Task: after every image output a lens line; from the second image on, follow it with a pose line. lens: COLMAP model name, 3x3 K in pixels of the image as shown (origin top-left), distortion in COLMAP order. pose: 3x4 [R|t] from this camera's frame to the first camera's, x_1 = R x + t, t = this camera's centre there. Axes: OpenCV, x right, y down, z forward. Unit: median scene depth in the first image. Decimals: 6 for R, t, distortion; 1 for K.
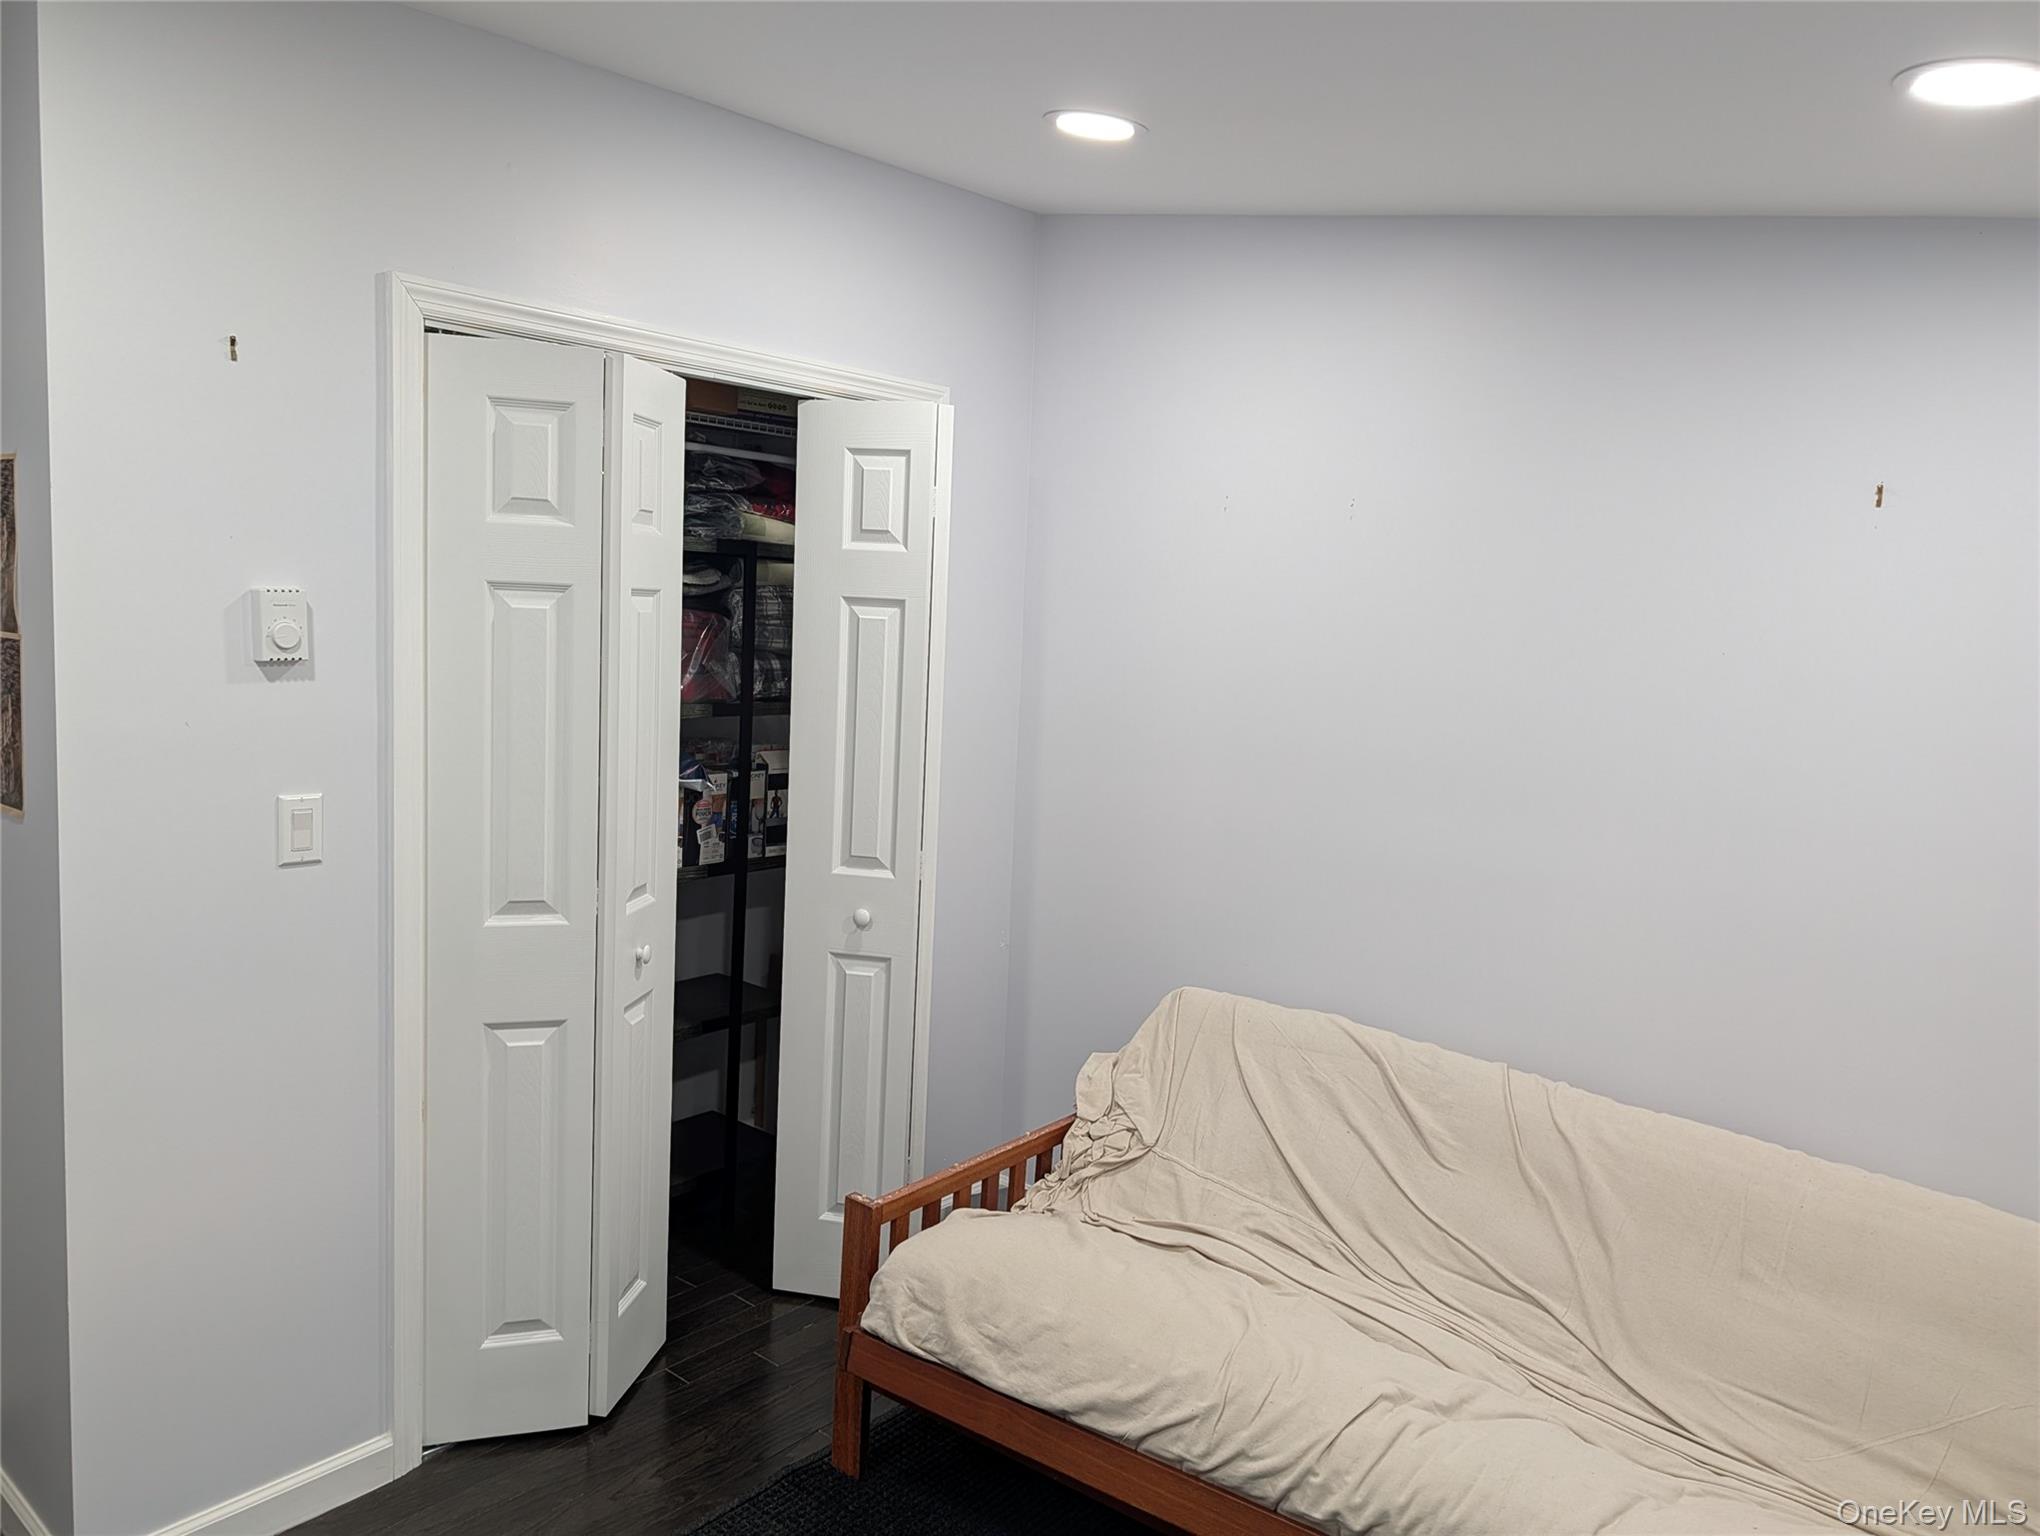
lens RADIAL K [[1481.6, 0, 1019.2], [0, 1481.6, 765.6], [0, 0, 1]] dist [0.030152, -0.006859]
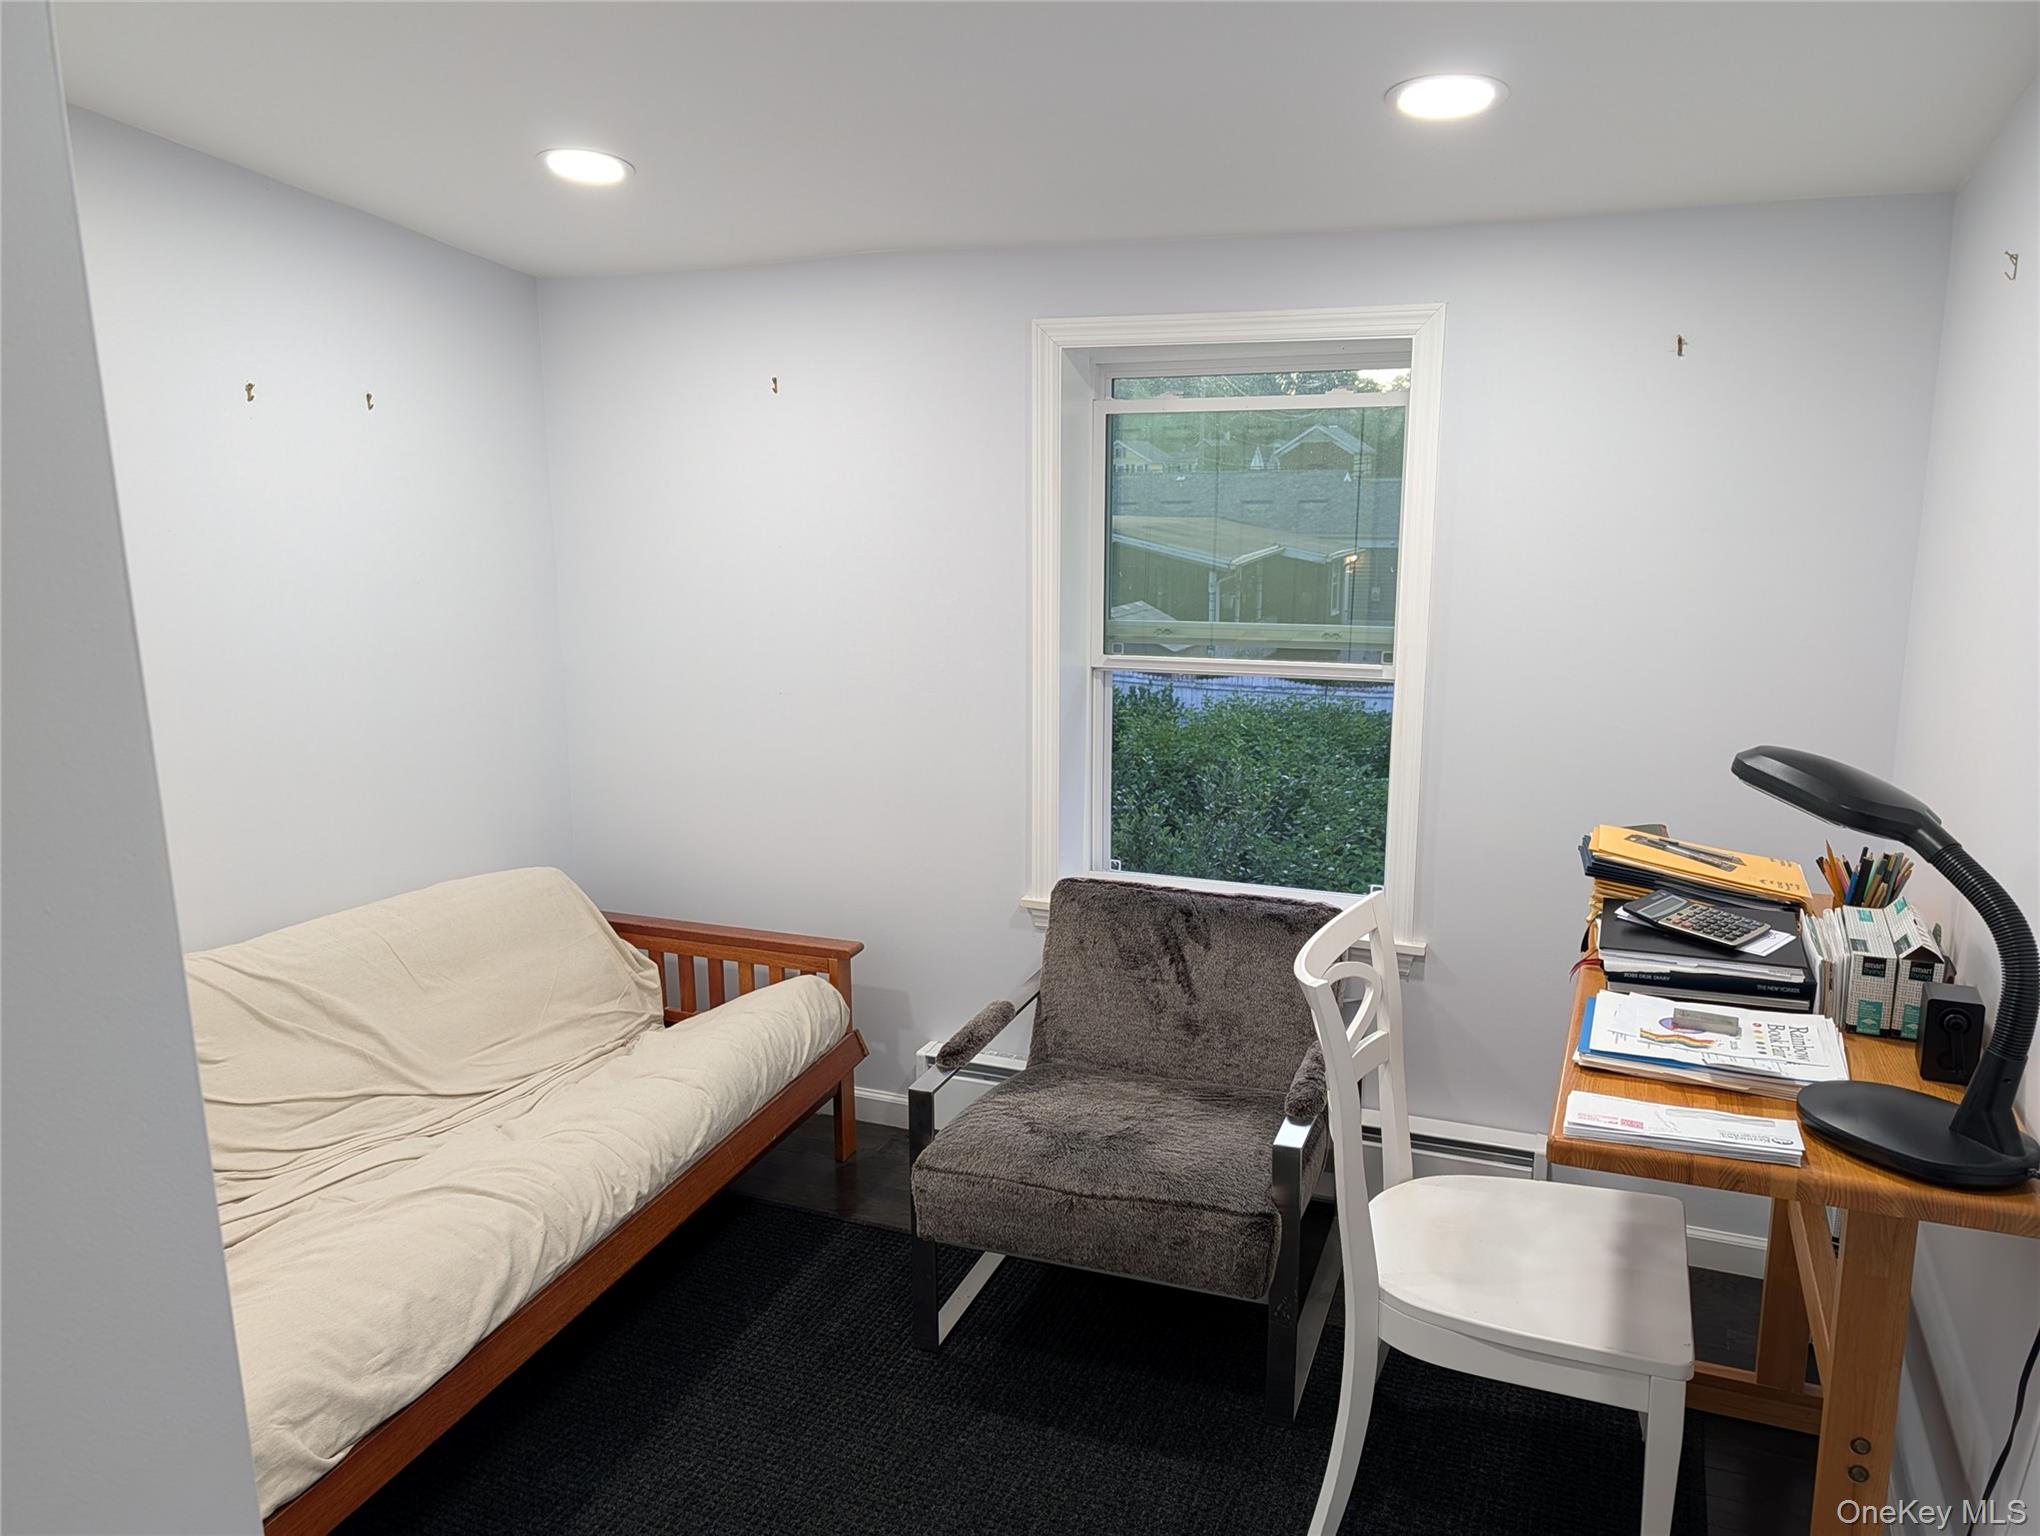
lens RADIAL K [[1481.6, 0, 1017.1], [0, 1481.6, 764.0], [0, 0, 1]] dist [0.030152, -0.006859]
pose [[-0.285552, -0.228074, 0.930829, -0.877553], [0.103824, 0.958191, 0.266629, -0.158981], [-0.952723, 0.172778, -0.249934, 0.800361]]
